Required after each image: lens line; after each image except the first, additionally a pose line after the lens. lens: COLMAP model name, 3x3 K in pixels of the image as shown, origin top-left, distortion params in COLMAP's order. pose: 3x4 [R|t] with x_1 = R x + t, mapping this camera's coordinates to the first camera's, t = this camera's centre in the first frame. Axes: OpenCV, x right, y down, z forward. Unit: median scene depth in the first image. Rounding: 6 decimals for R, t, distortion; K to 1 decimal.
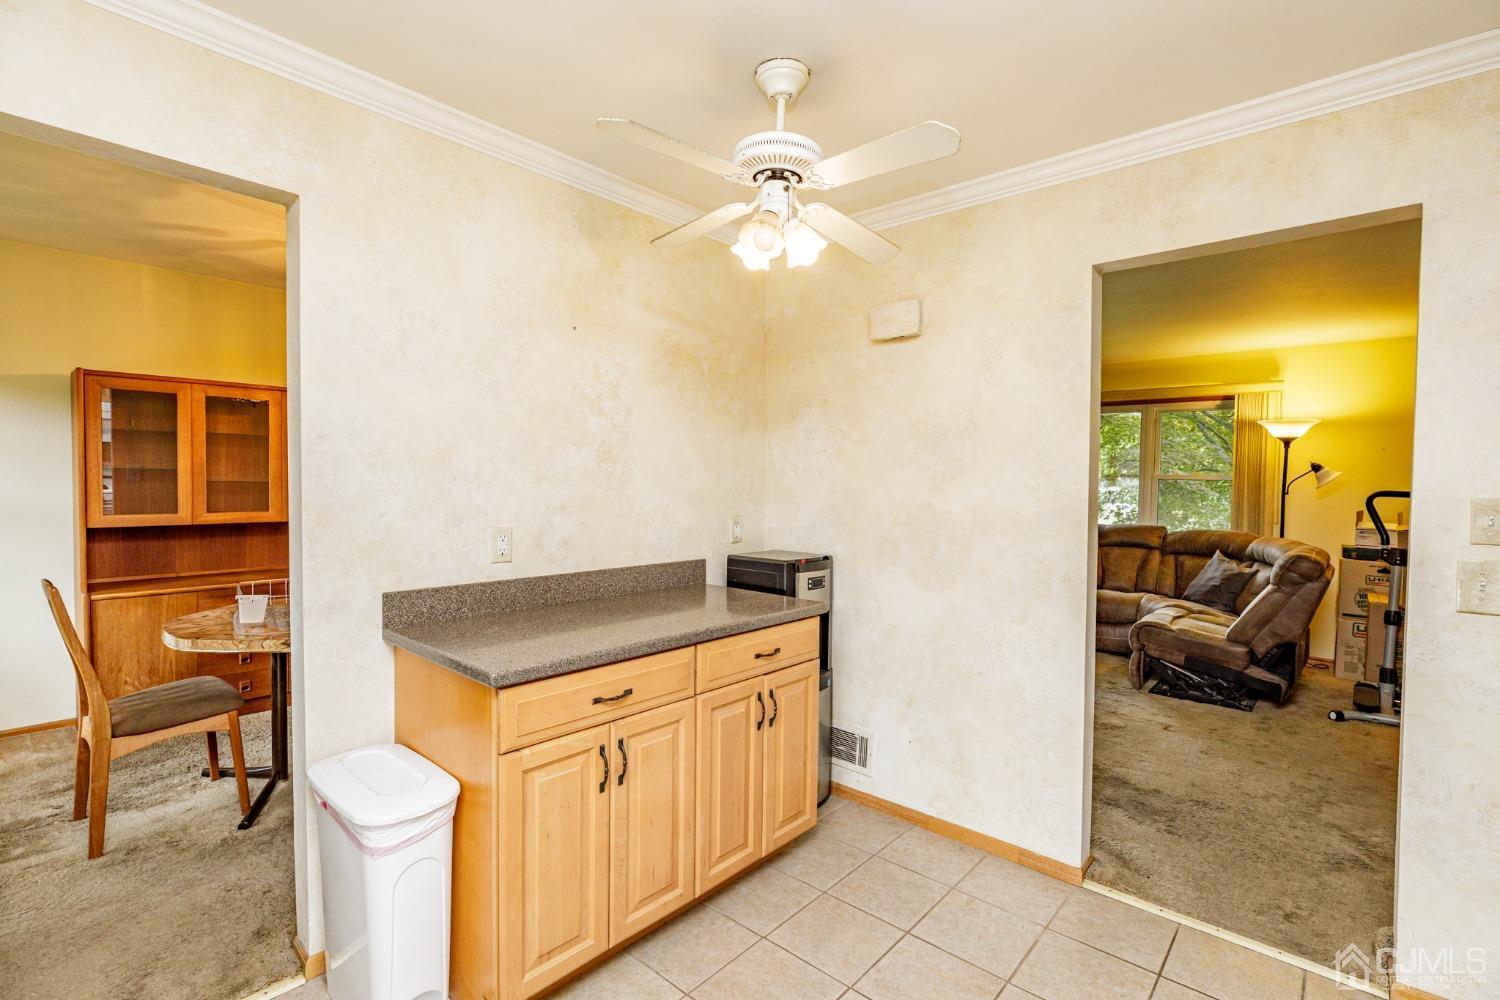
lens RADIAL K [[684.6, 0, 765.3], [0, 684.6, 496.3], [0, 0, 1]] dist [-0.002353, -0.000109]
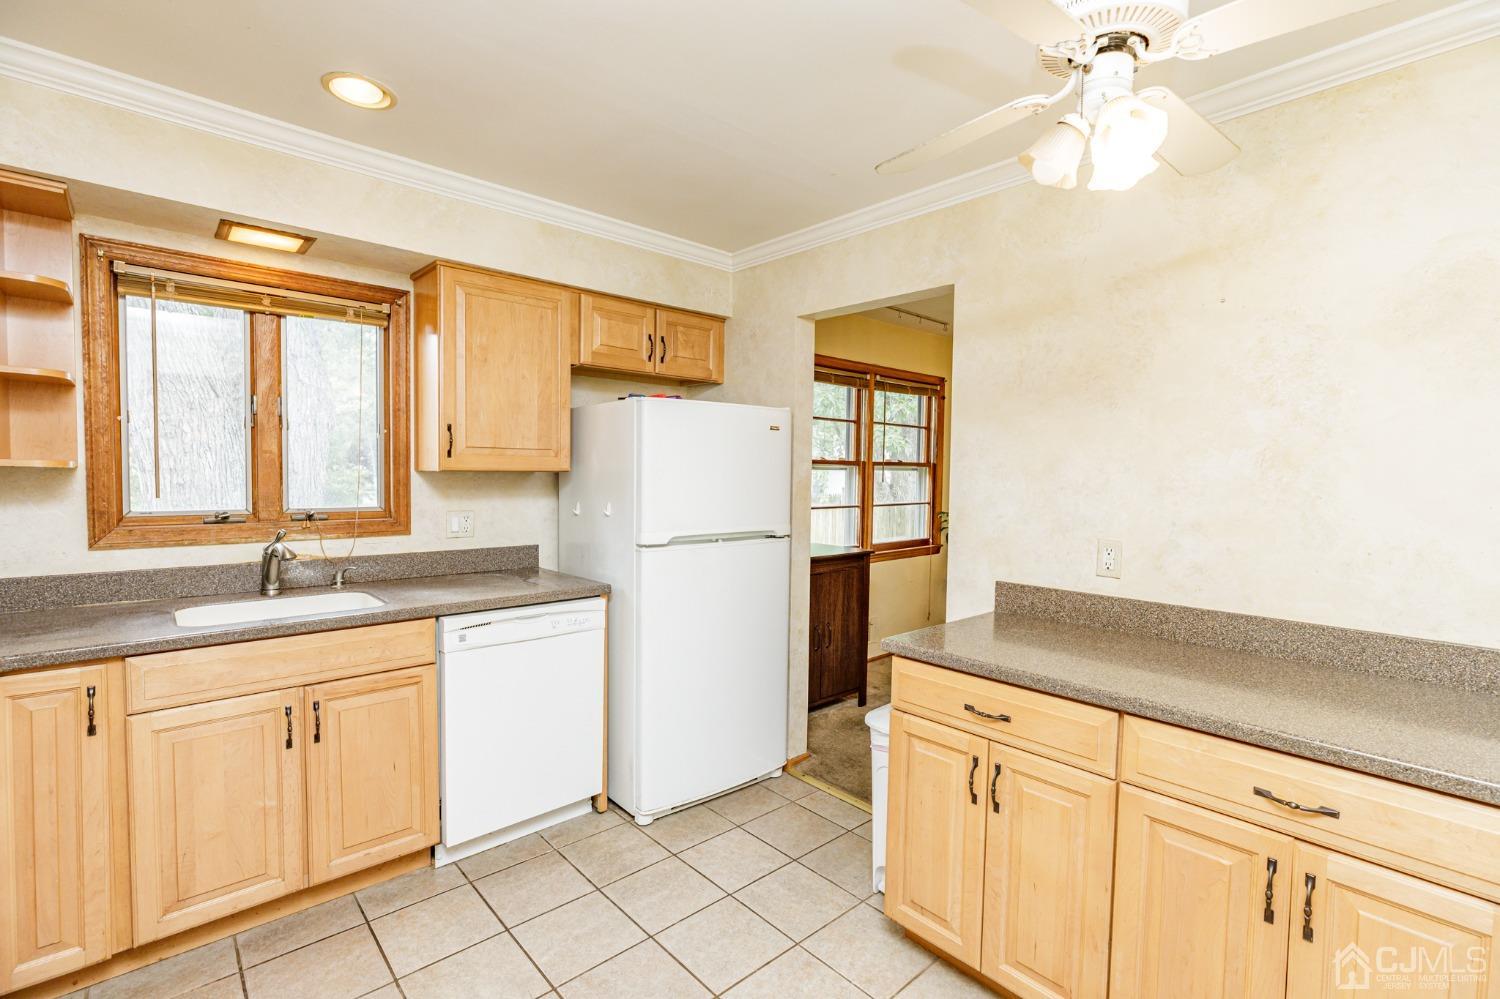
lens RADIAL K [[677.4, 0, 750.0], [0, 677.4, 499.5], [0, 0, 1]] dist [-0.022079, 0.010231]
pose [[-0.114913, 0.026661, -0.993018, 0.274626], [-0.039936, 0.998708, 0.031435, -0.009584], [0.992573, 0.043269, -0.113699, 0.276973]]
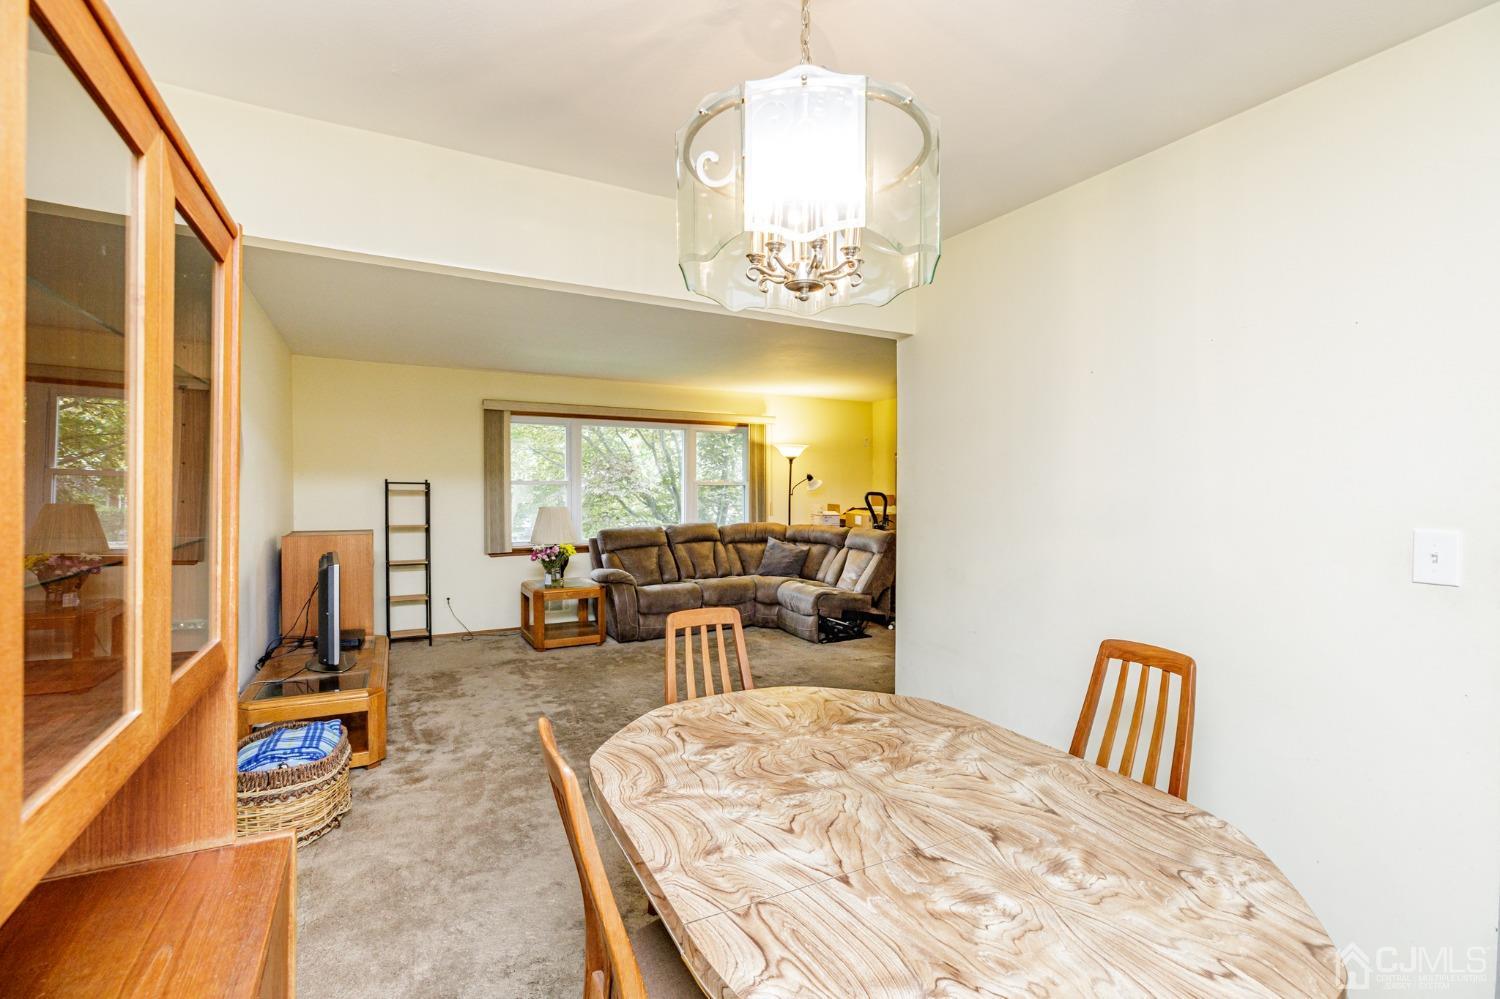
lens RADIAL K [[684.6, 0, 765.3], [0, 684.6, 495.8], [0, 0, 1]] dist [-0.002353, -0.000109]
pose [[0.338833, -0.023087, 0.940563, -0.752360], [0.025604, 0.999555, 0.015312, -0.030086], [-0.940498, 0.018894, 0.339273, 0.634539]]
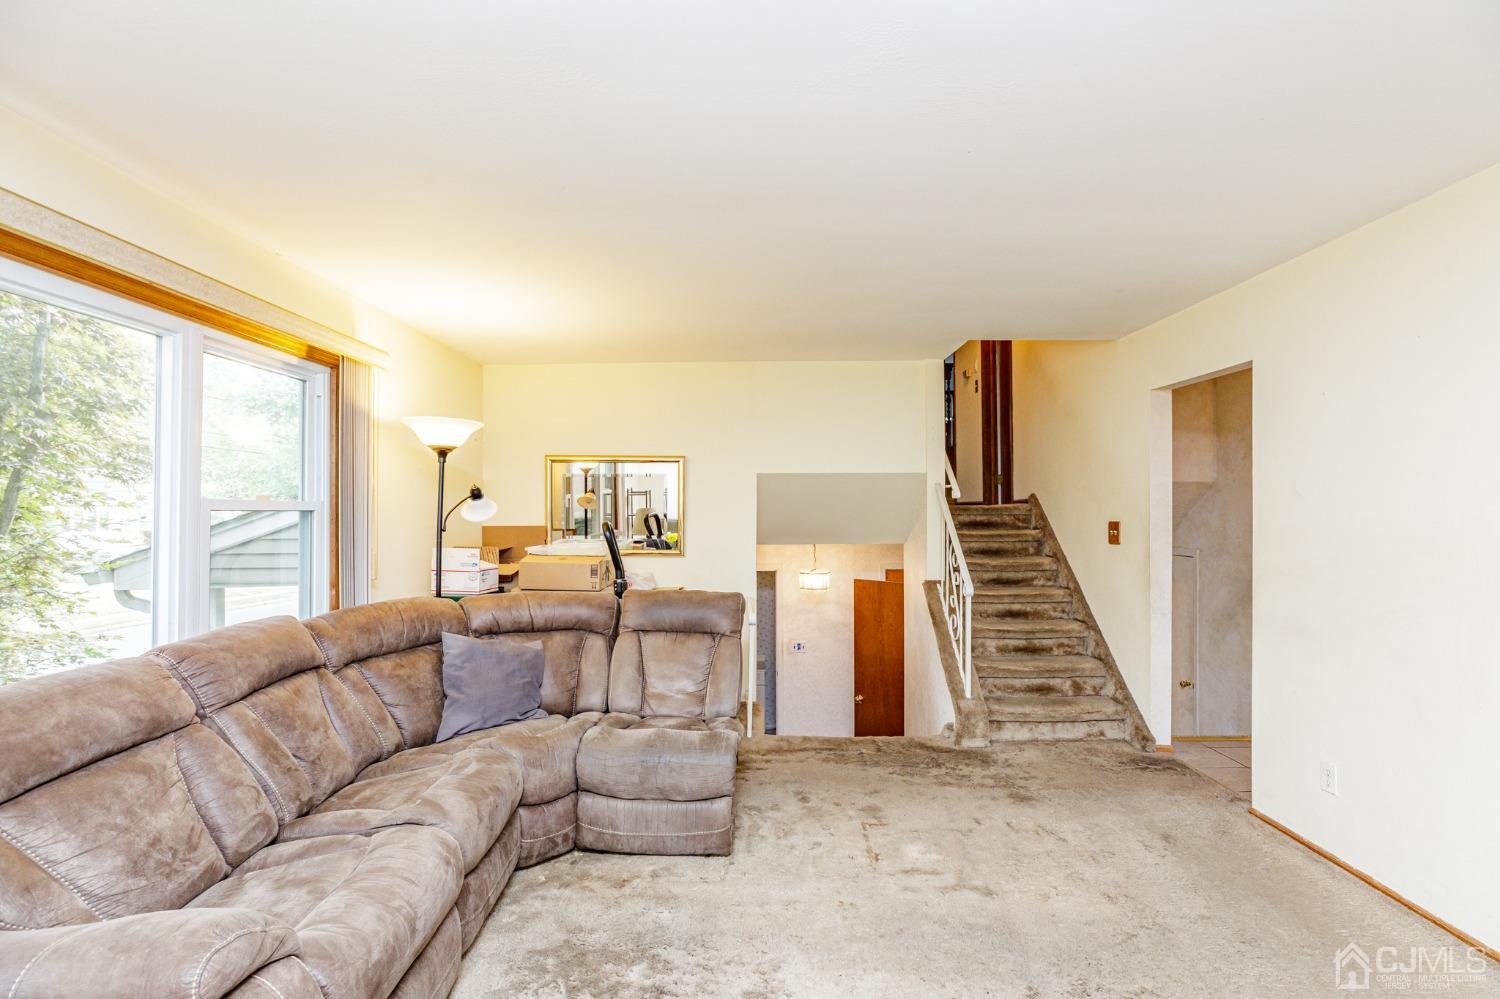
lens RADIAL K [[677.4, 0, 750.0], [0, 677.4, 499.5], [0, 0, 1]] dist [-0.022079, 0.010231]
pose [[-0.644127, -0.001122, 0.764918, 0.066795], [0.009398, 0.999912, 0.009380, -0.043193], [-0.764861, 0.013230, -0.644059, 1.377709]]
